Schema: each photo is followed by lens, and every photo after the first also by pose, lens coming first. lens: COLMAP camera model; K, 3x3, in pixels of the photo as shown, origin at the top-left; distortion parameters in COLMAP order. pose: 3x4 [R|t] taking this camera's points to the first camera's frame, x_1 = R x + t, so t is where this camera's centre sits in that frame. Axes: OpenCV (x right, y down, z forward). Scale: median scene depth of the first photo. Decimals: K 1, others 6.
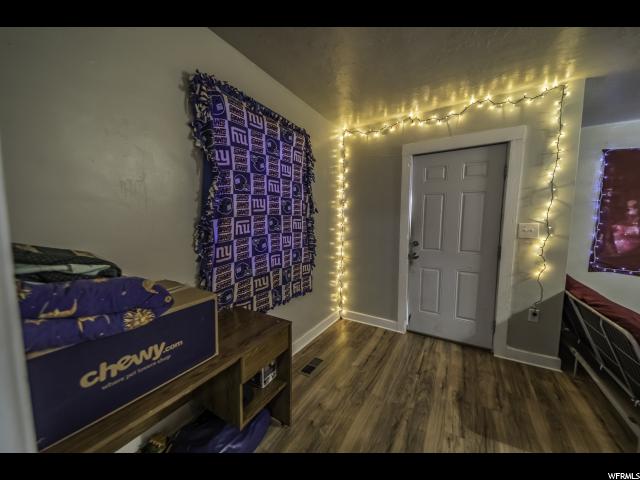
lens RADIAL K [[239.7, 0, 317.8], [0, 239.7, 243.0], [0, 0, 1]] dist [0.027131, -0.011845]
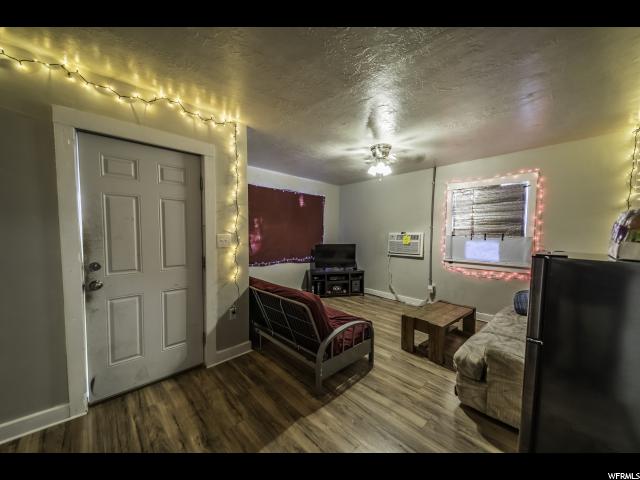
lens RADIAL K [[236.1, 0, 319.9], [0, 236.1, 242.1], [0, 0, 1]] dist [0.031592, -0.010826]
pose [[0.263232, -0.044528, 0.963704, -0.068544], [0.086555, 0.995996, 0.022377, -0.028257], [-0.960842, 0.077523, 0.266032, 0.263434]]
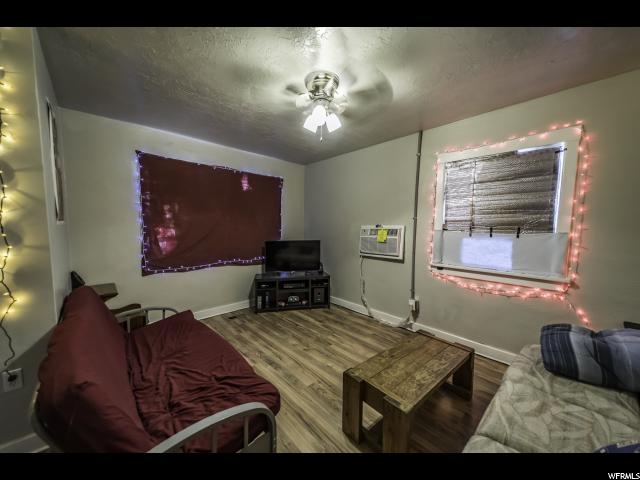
lens RADIAL K [[239.7, 0, 317.8], [0, 239.7, 243.0], [0, 0, 1]] dist [0.027131, -0.011845]
pose [[0.267805, -0.076822, 0.960406, 0.506541], [0.085634, 0.994769, 0.055692, -0.009844], [-0.959660, 0.067329, 0.272983, 0.077926]]
